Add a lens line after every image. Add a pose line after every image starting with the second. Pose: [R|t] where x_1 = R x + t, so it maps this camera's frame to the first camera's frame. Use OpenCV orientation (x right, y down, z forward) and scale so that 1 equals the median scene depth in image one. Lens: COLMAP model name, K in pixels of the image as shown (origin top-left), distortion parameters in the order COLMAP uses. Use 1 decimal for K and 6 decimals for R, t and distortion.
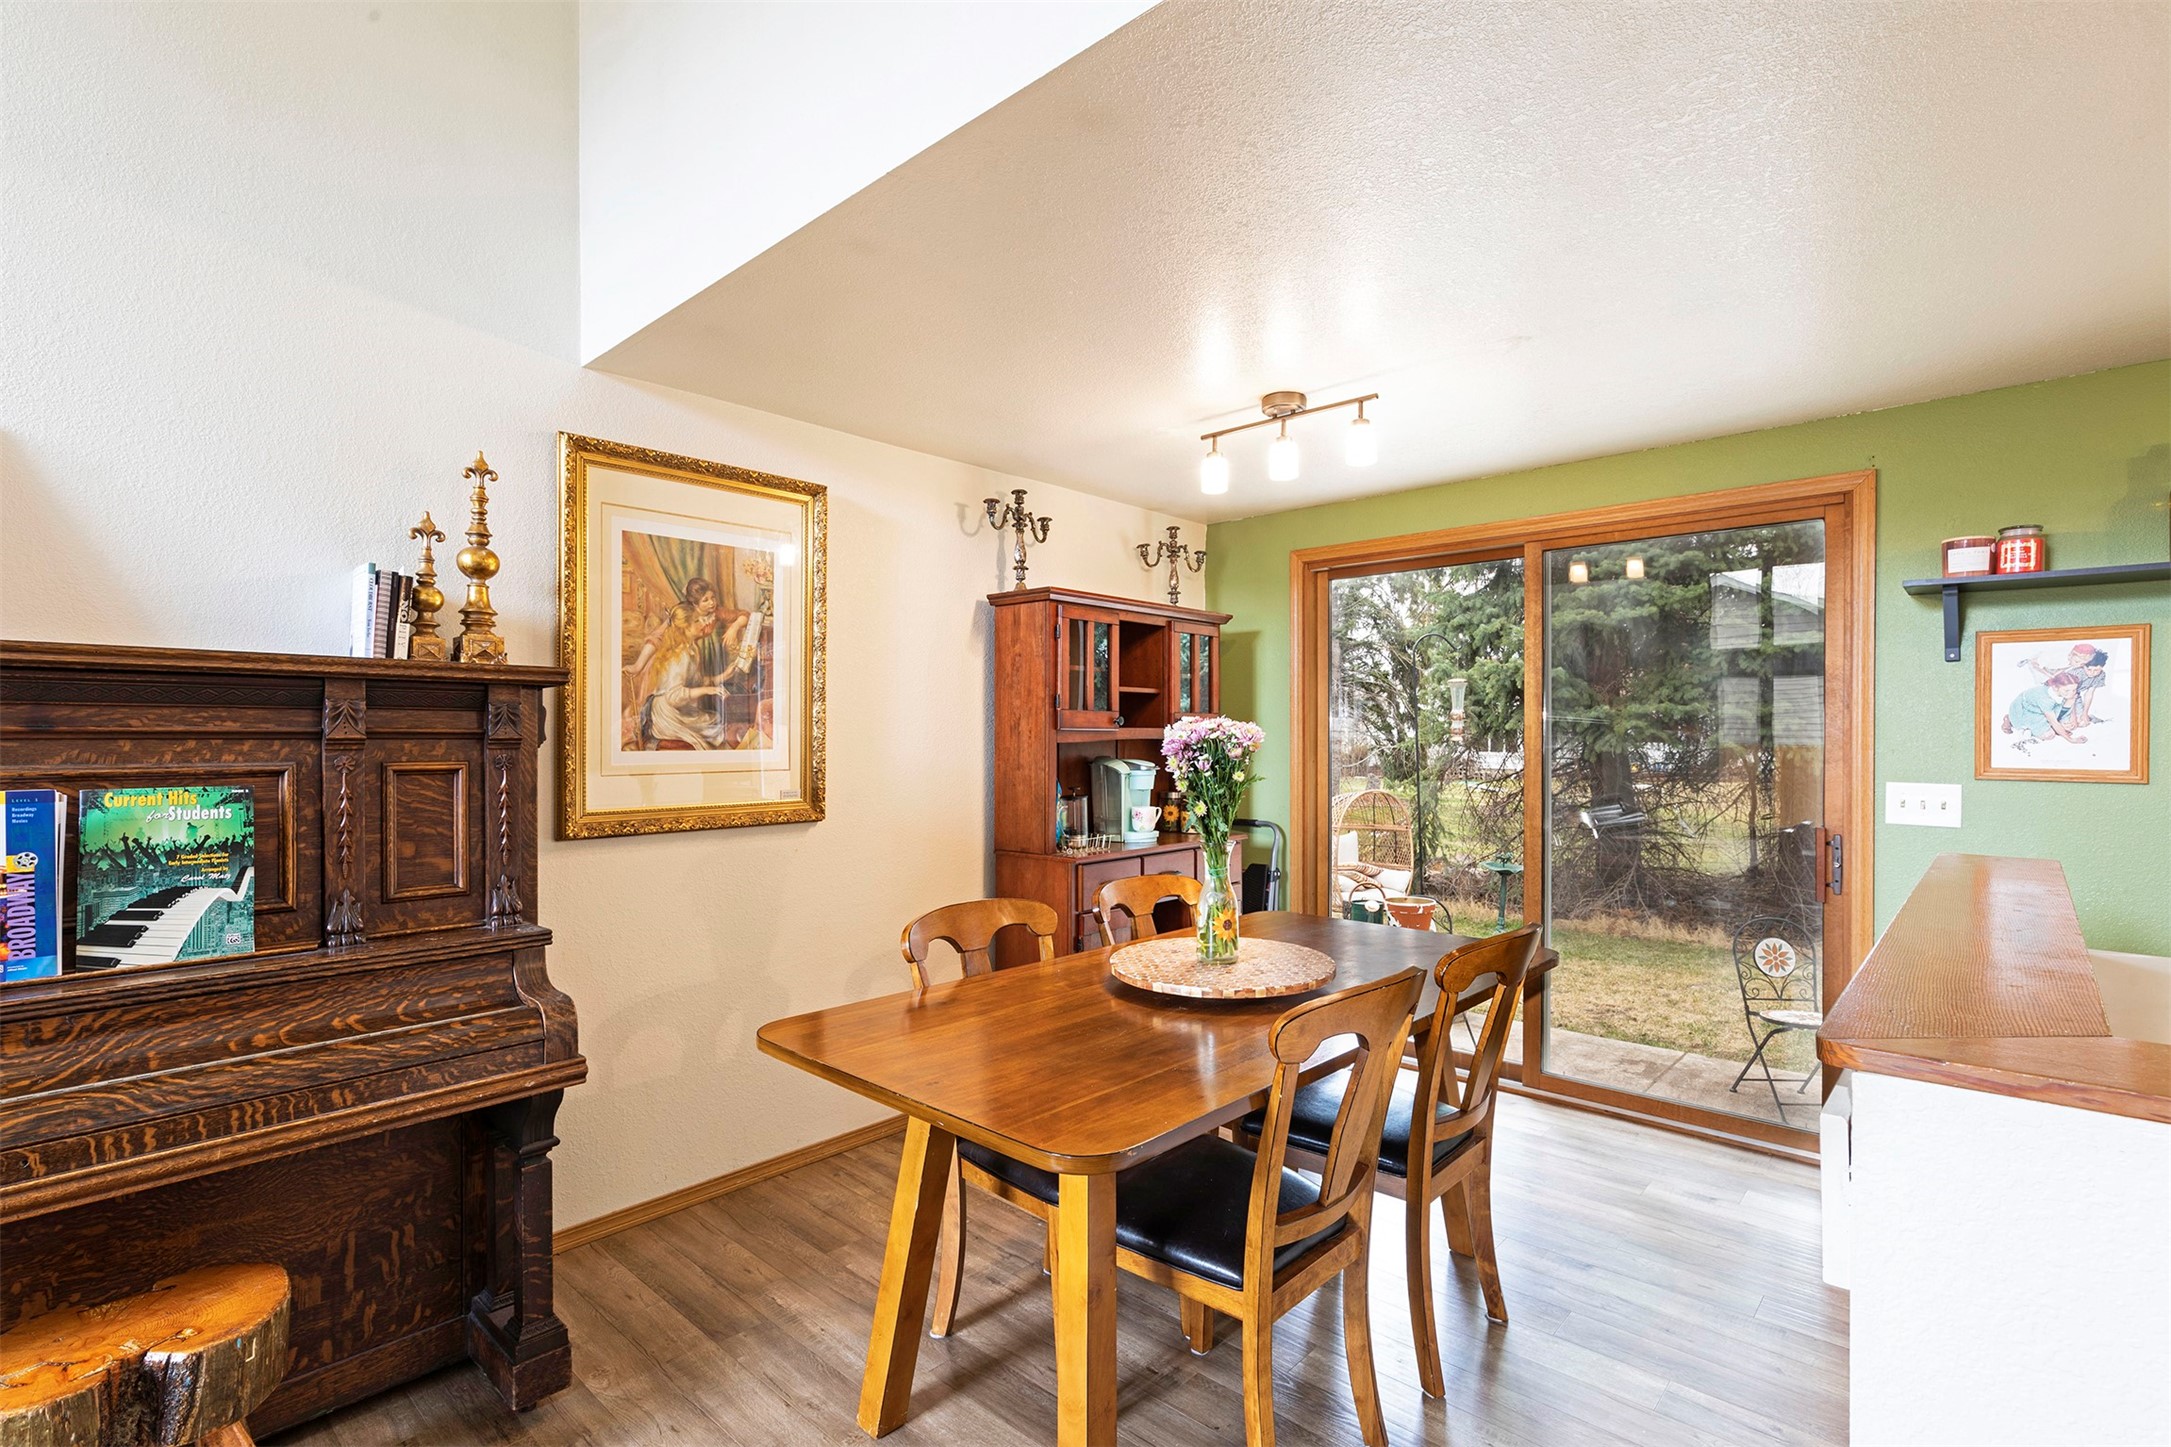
lens RADIAL K [[1021.5, 0, 1096.2], [0, 1021.5, 734.9], [0, 0, 1]] dist [0.000226, 0.000380]
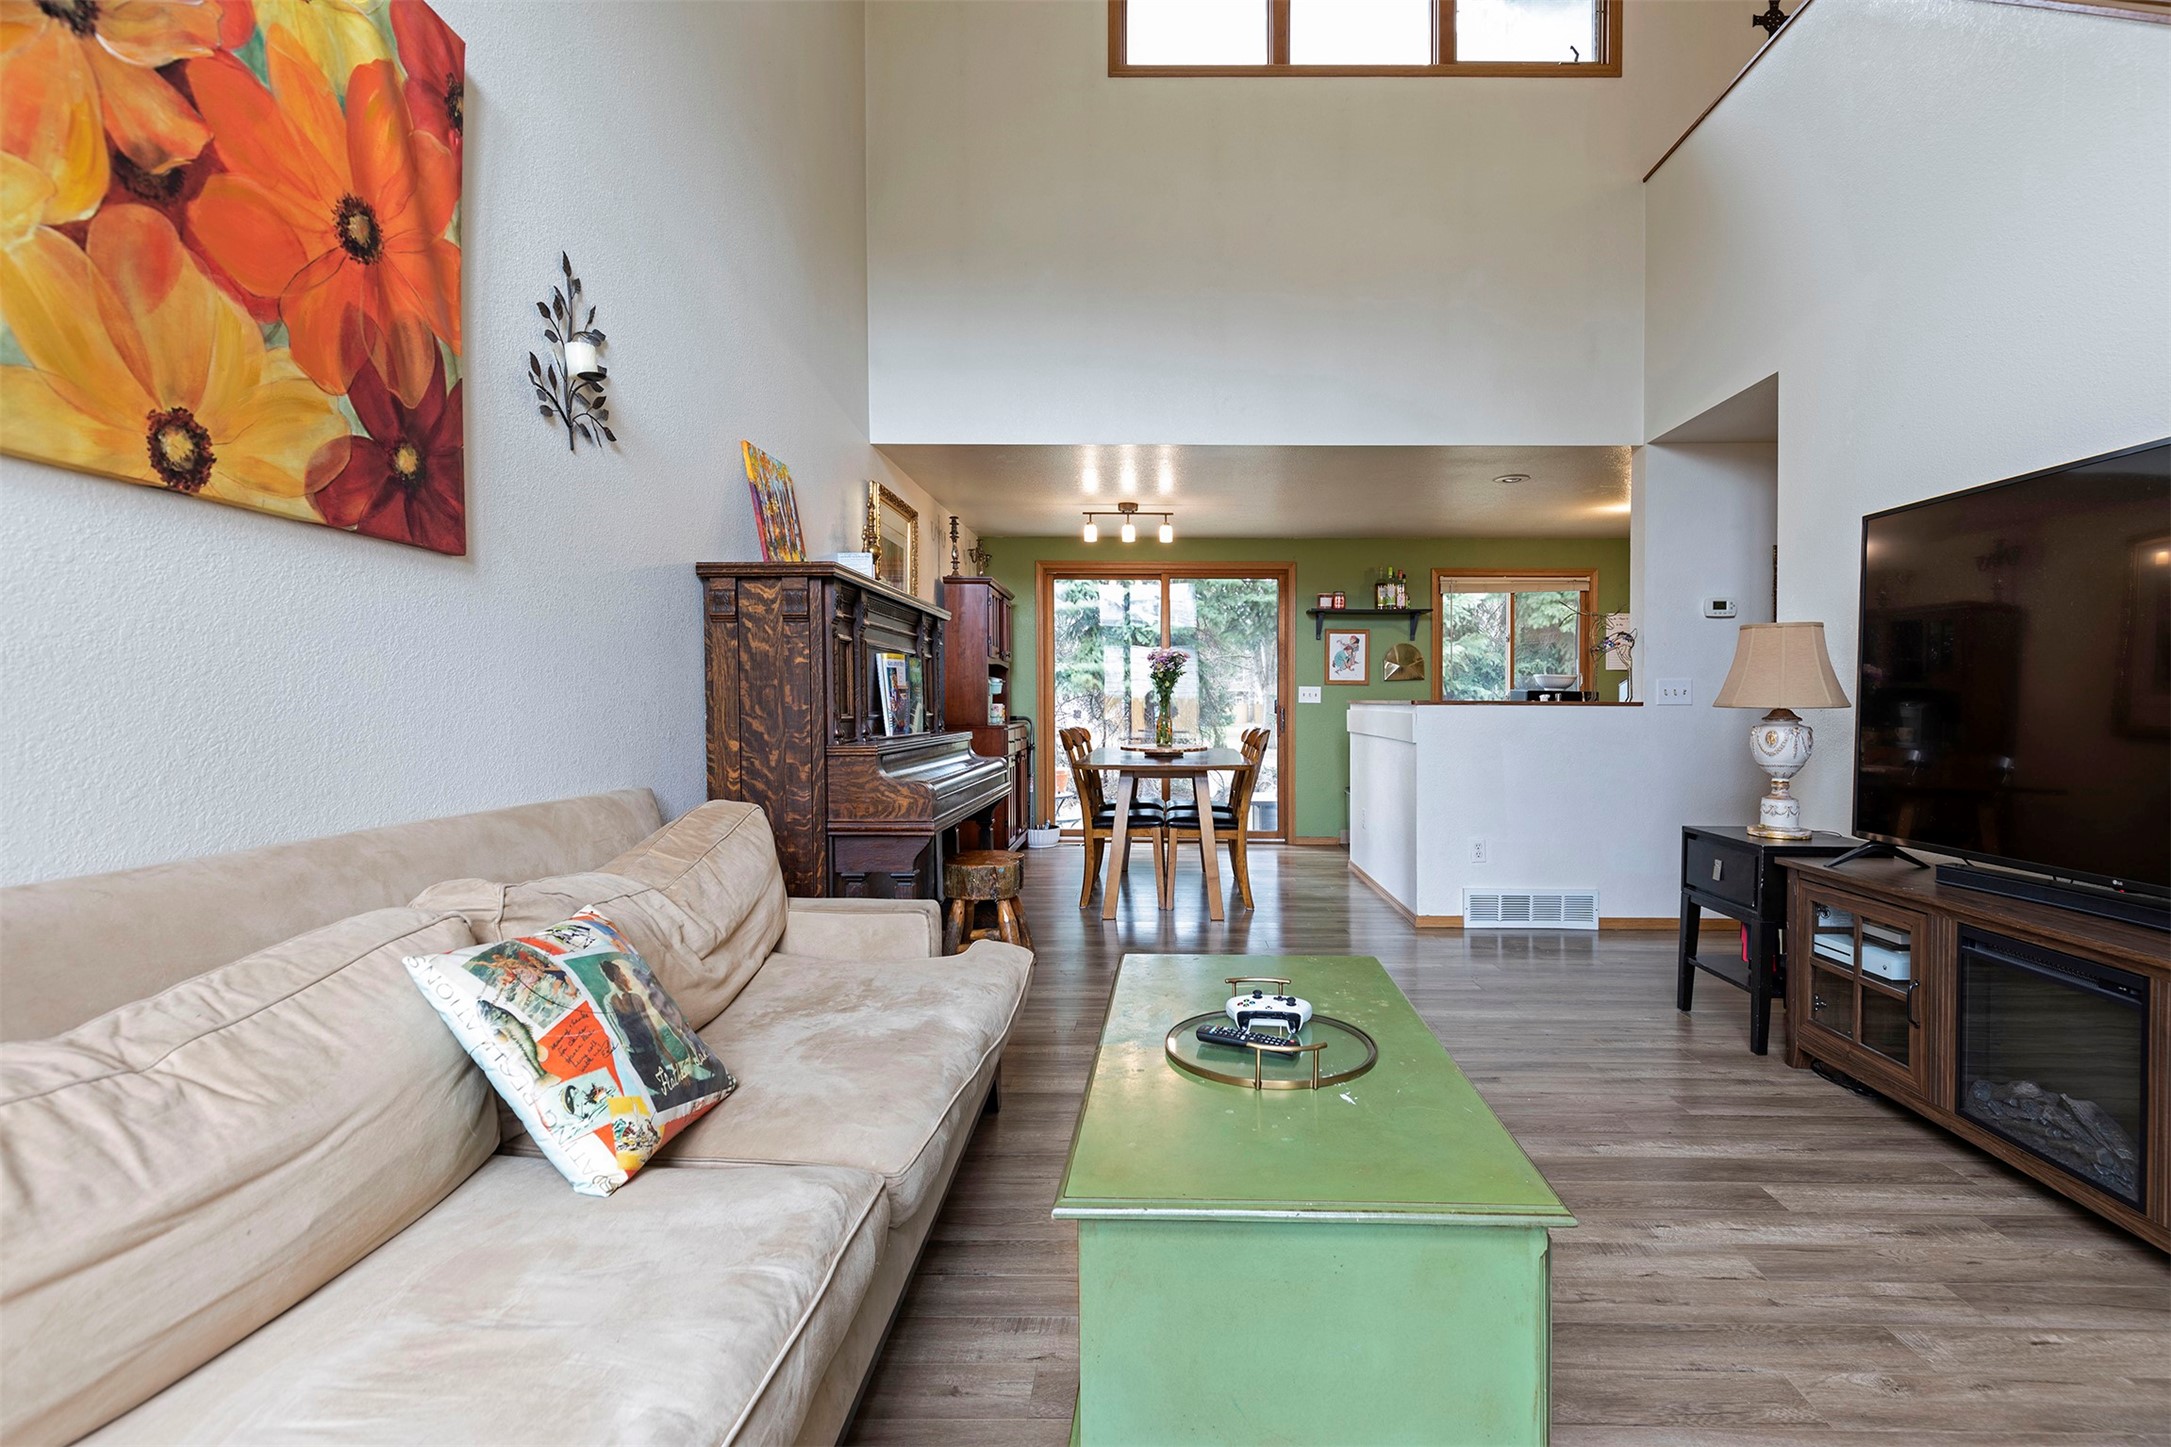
lens RADIAL K [[1014.3, 0, 1158.8], [0, 1014.3, 736.1], [0, 0, 1]] dist [0.012772, -0.000973]
pose [[0.743046, -0.018755, 0.668978, -1.244894], [-0.004192, 0.999457, 0.032676, 0.092646], [-0.669227, -0.027084, 0.742564, -0.655126]]
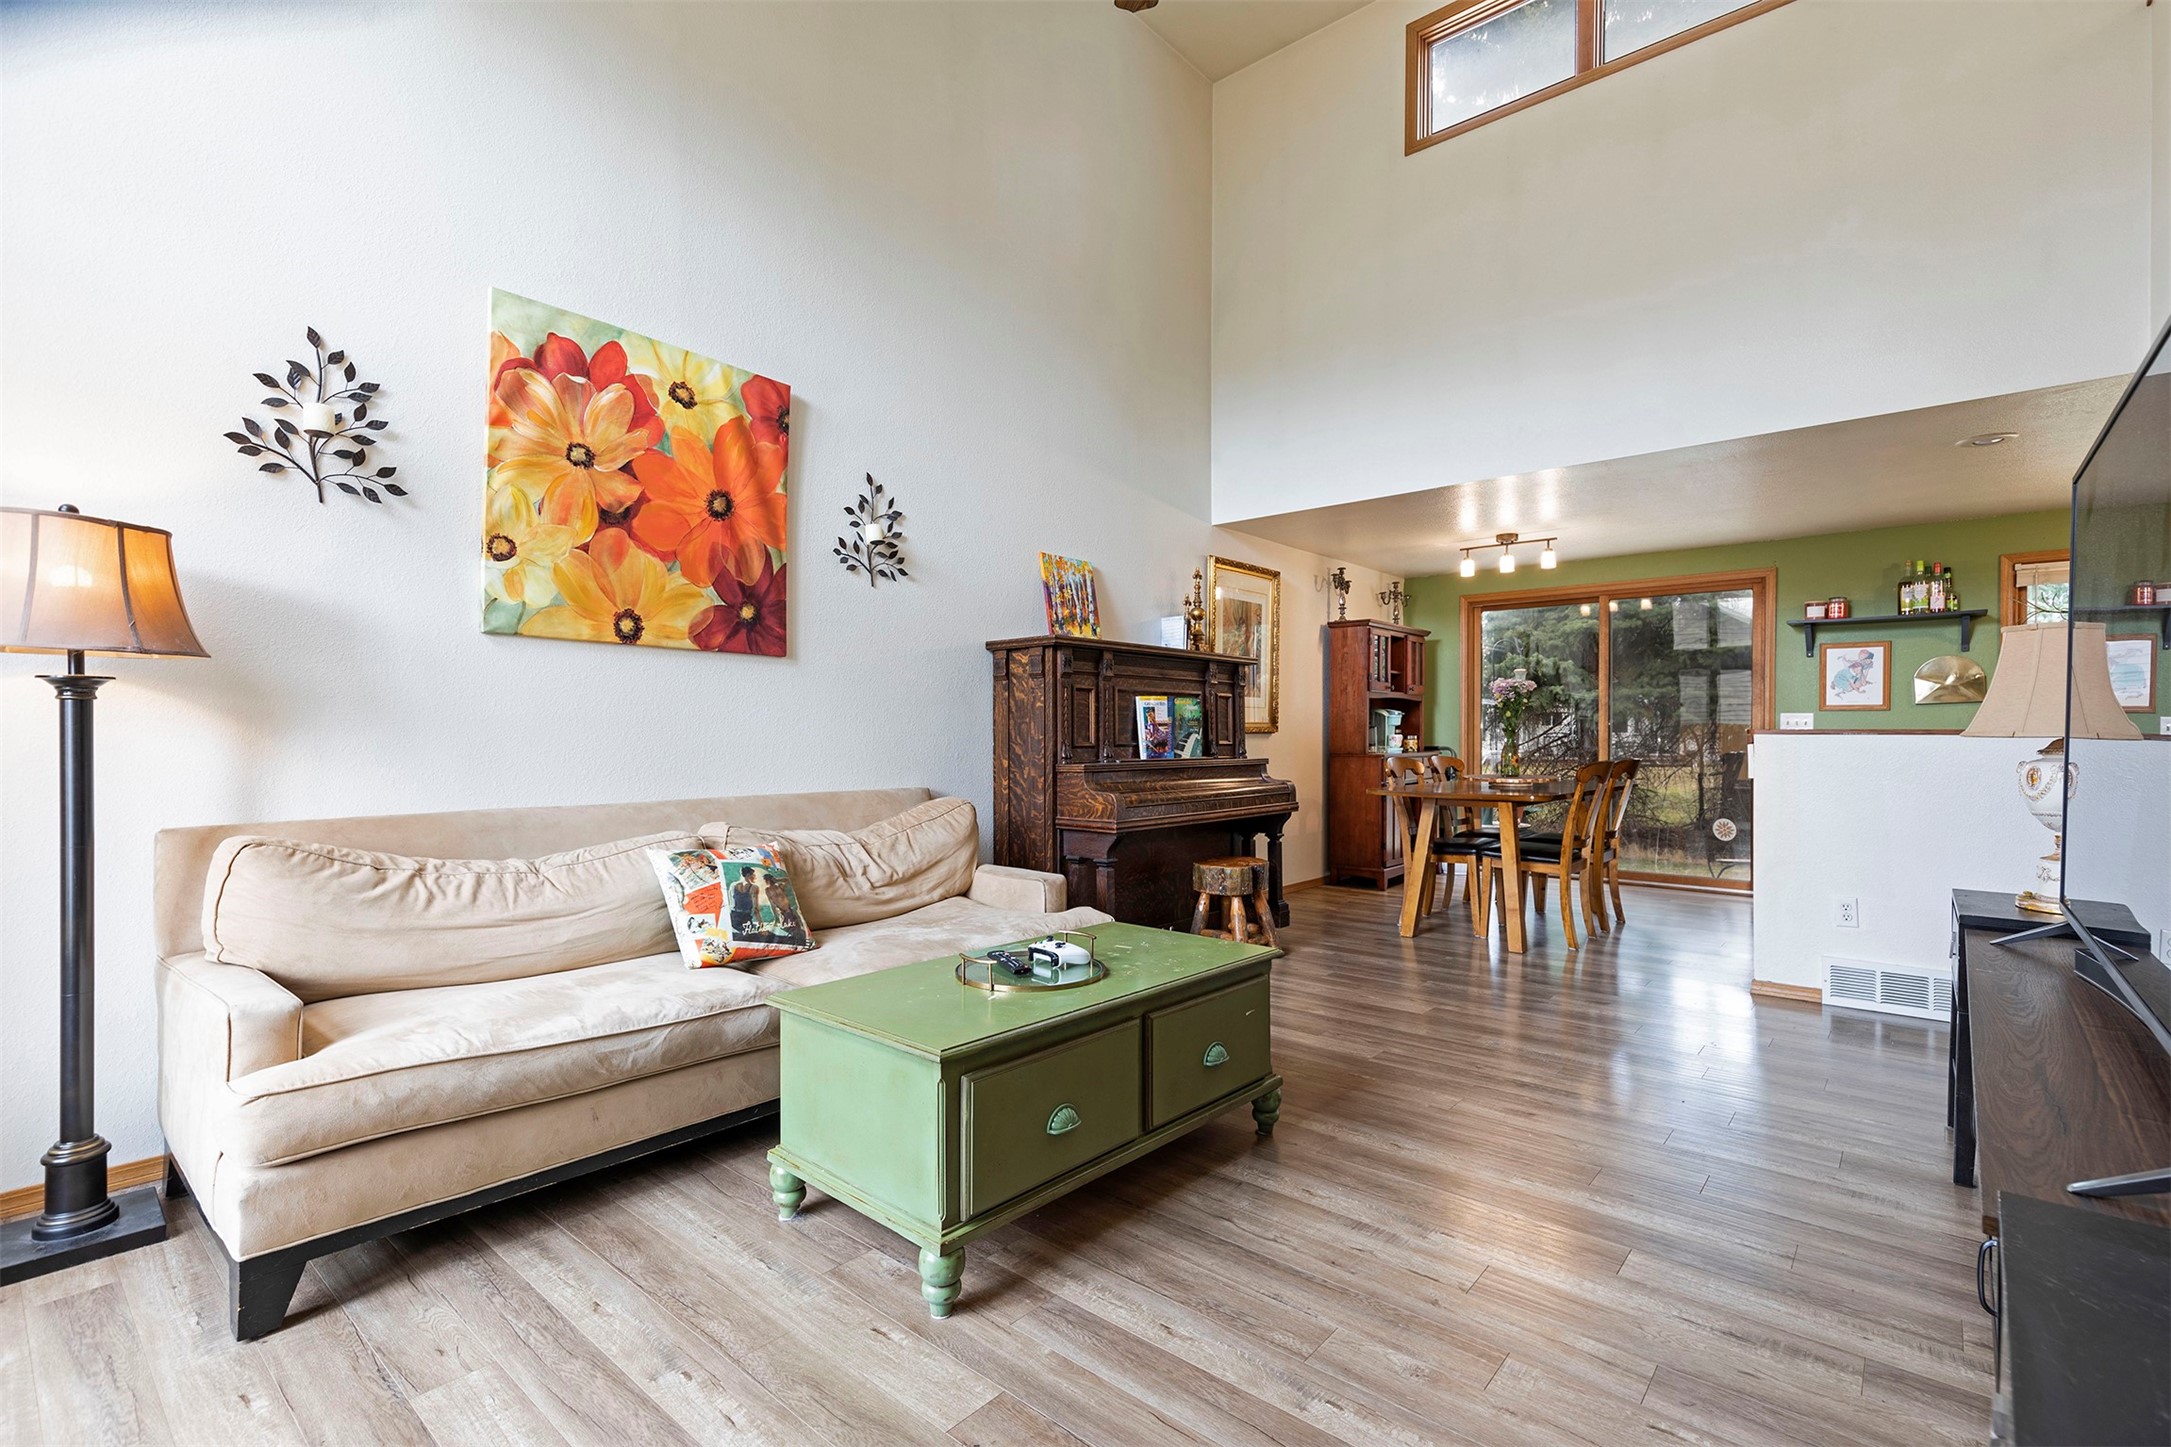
lens RADIAL K [[982.7, 0, 1090.7], [0, 982.7, 749.8], [0, 0, 1]] dist [0.013099, -0.007031]
pose [[0.999621, 0.000139, 0.027528, -0.771659], [-0.000630, 0.999841, 0.017806, 0.091221], [-0.027521, -0.017817, 0.999462, -1.091737]]
